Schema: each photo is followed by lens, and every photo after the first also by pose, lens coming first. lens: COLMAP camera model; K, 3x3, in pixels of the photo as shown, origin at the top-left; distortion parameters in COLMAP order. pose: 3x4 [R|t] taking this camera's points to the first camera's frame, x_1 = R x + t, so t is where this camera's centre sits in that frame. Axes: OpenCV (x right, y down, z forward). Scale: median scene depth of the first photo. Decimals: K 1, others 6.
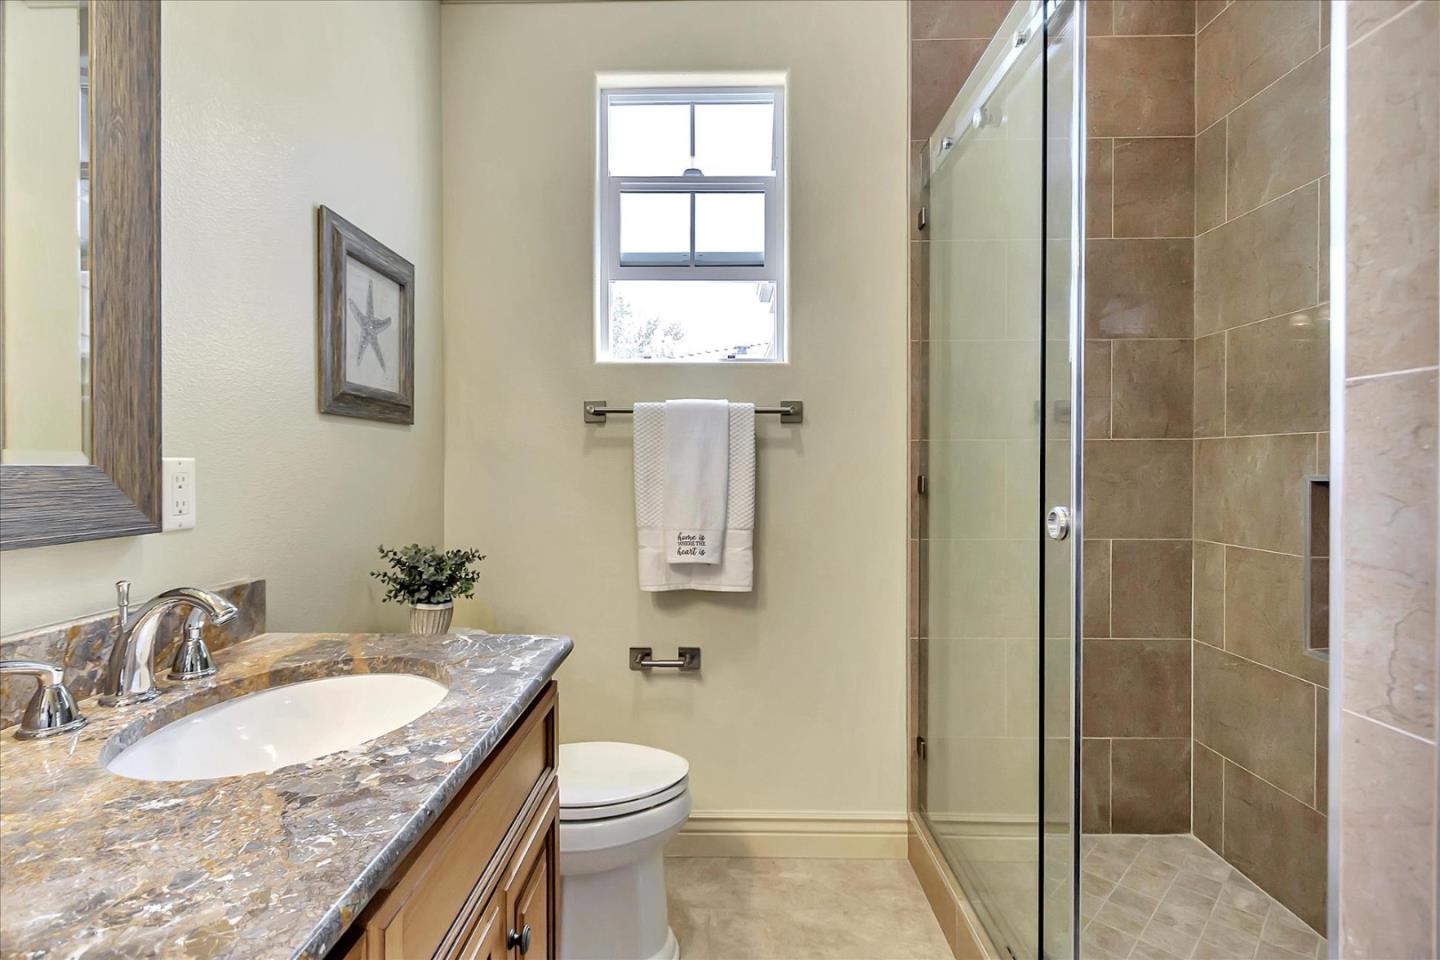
lens RADIAL K [[692.4, 0, 716.4], [0, 692.4, 470.5], [0, 0, 1]] dist [0.000685, 0.001634]
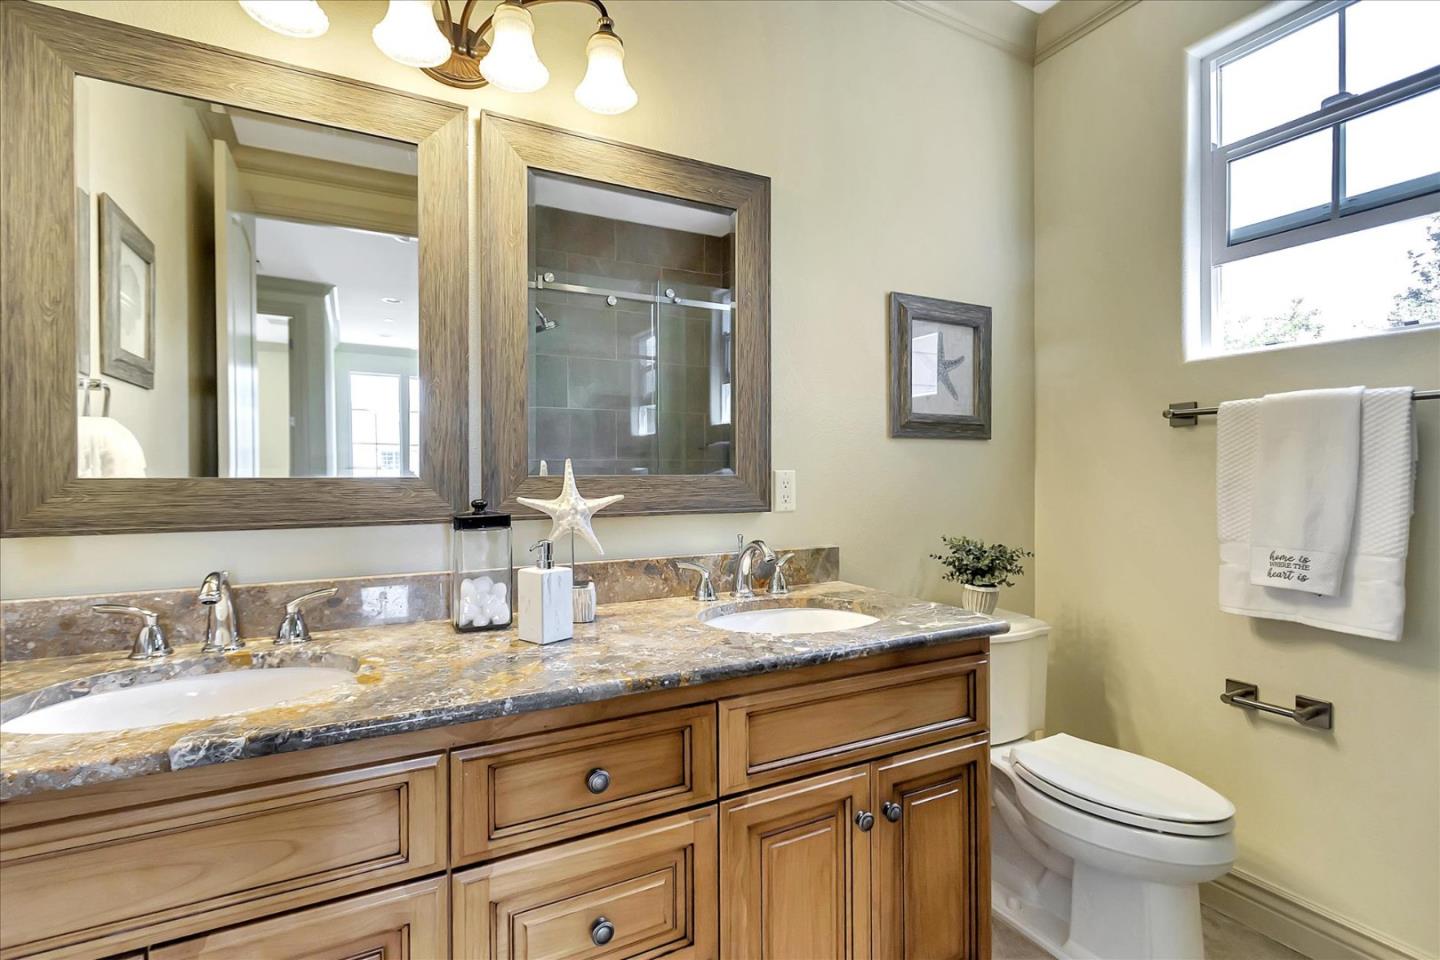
lens RADIAL K [[660.6, 0, 702.3], [0, 660.6, 474.5], [0, 0, 1]] dist [0.000294, -0.000293]
pose [[0.474857, -0.004494, -0.880051, 0.387341], [0.000998, 0.999989, -0.004568, -0.000474], [0.880062, 0.001291, 0.474857, 0.012065]]
